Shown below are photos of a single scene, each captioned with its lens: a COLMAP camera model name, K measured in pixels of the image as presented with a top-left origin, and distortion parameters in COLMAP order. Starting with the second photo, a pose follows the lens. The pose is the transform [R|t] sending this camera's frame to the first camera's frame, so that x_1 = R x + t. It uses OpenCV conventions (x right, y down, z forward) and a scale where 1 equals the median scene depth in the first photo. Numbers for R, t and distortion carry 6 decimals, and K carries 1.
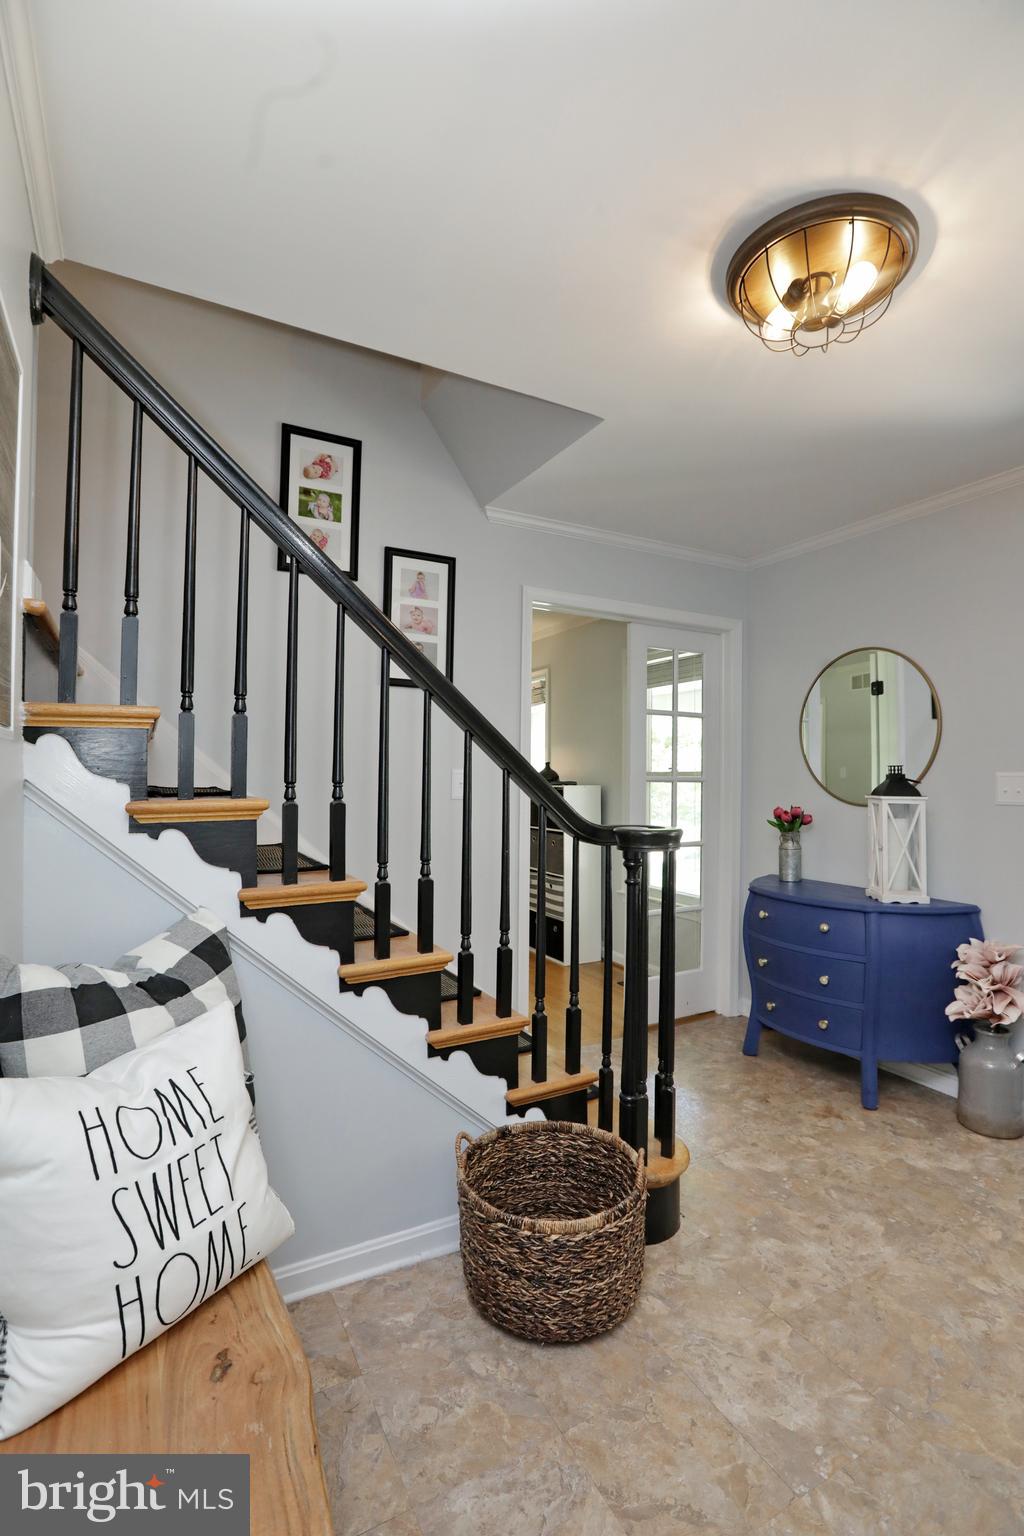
lens RADIAL K [[715.6, 0, 507.5], [0, 715.6, 778.0], [0, 0, 1]] dist [-0.017318, 0.001184]
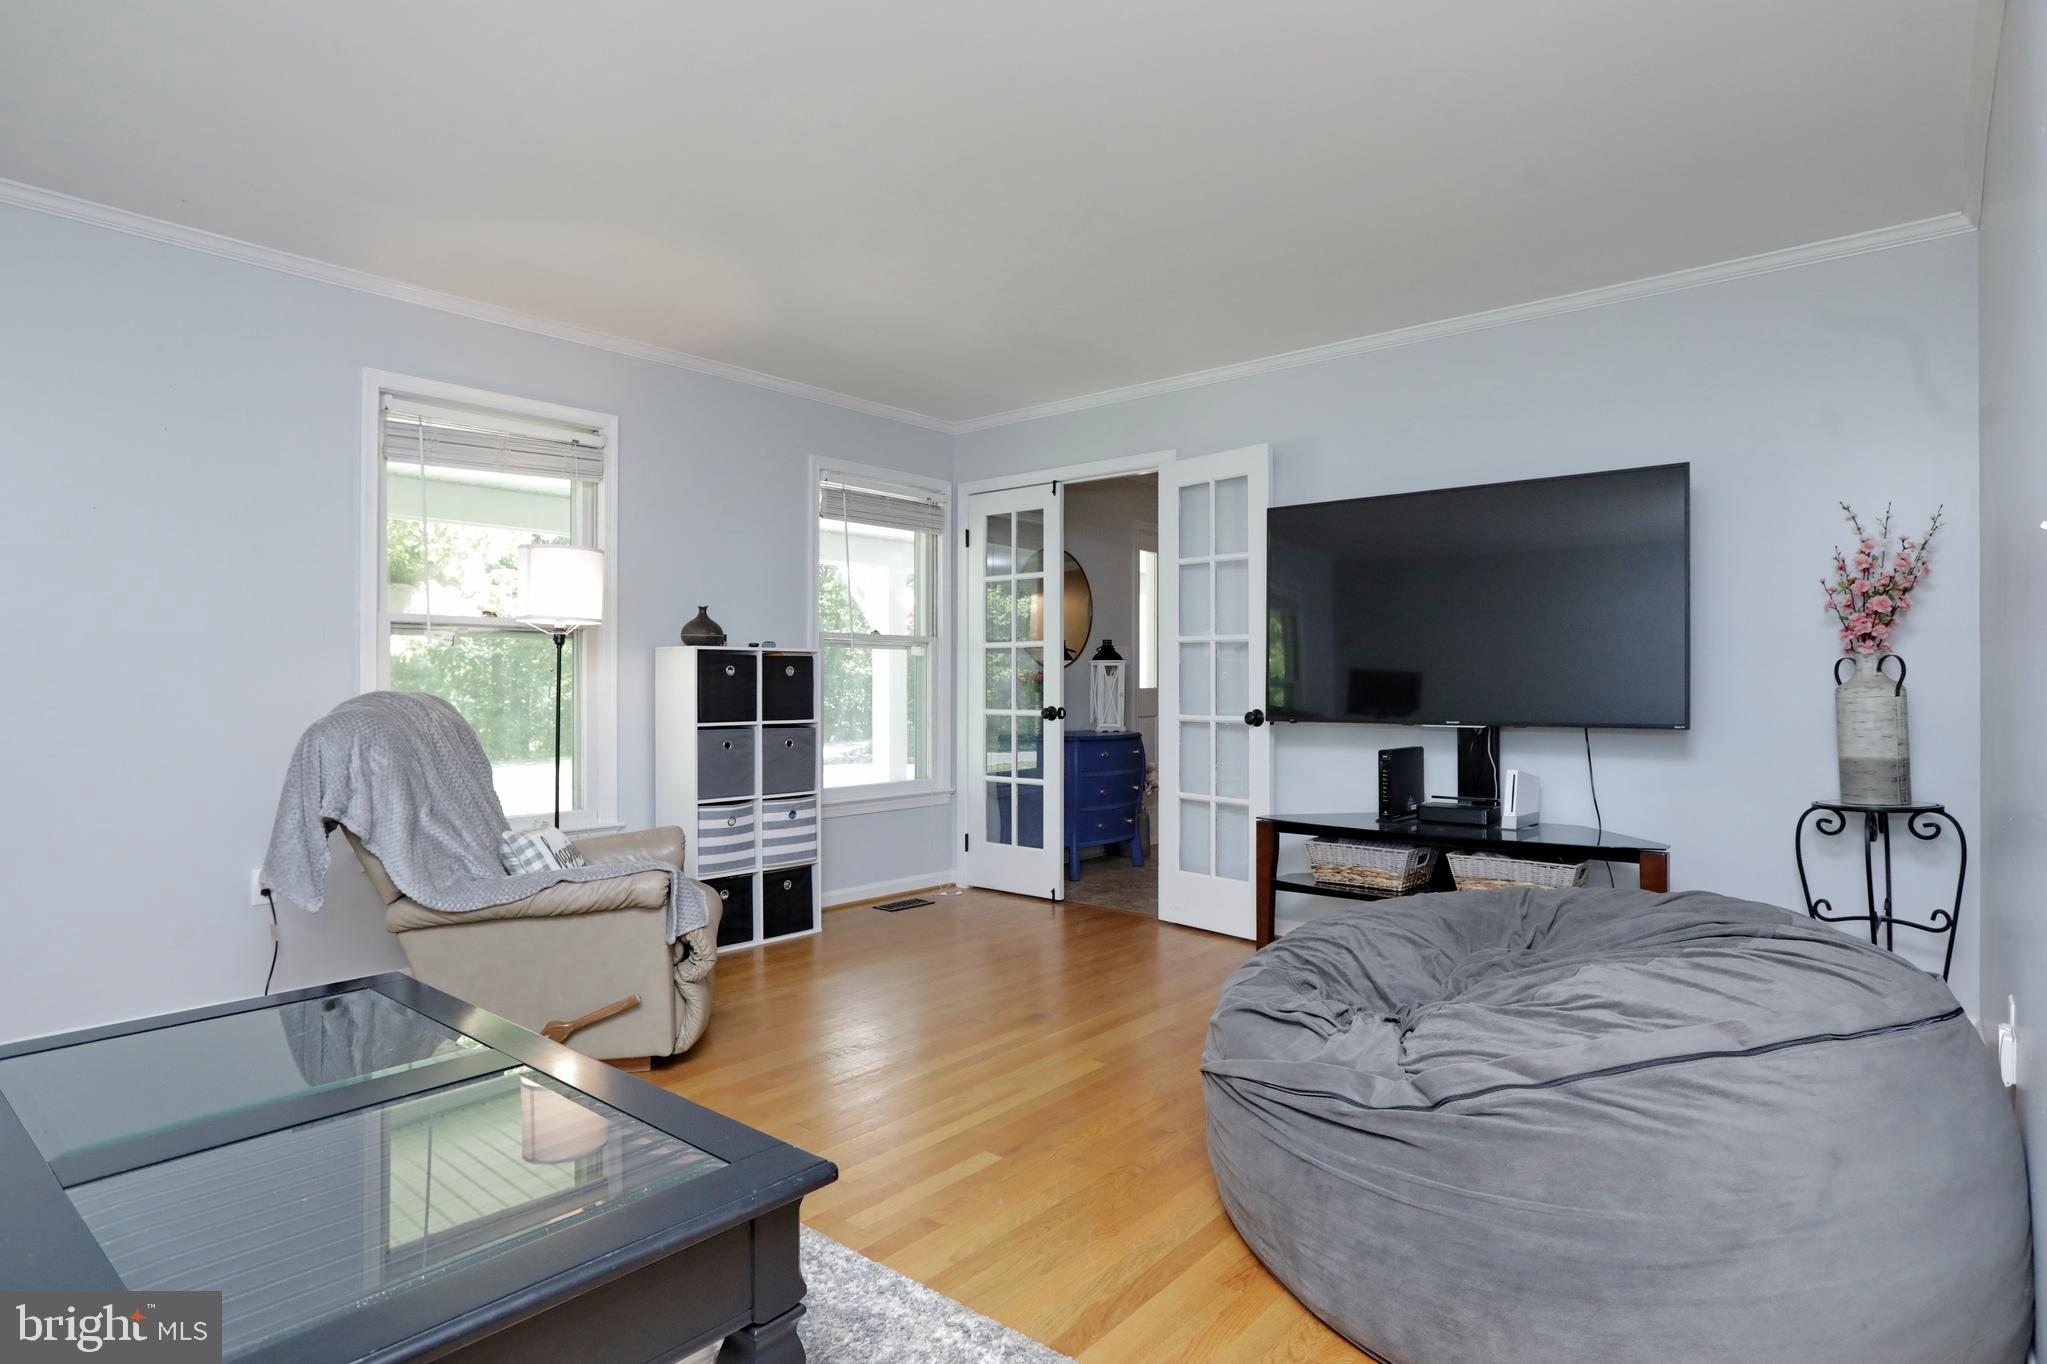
lens RADIAL K [[1104.8, 0, 1021.8], [0, 1104.8, 675.1], [0, 0, 1]] dist [-0.004053, -0.000294]
pose [[-0.346642, 0.007760, 0.937965, -1.226487], [0.006132, 0.999963, -0.006007, 0.055455], [-0.937977, 0.003669, -0.346677, 1.578406]]
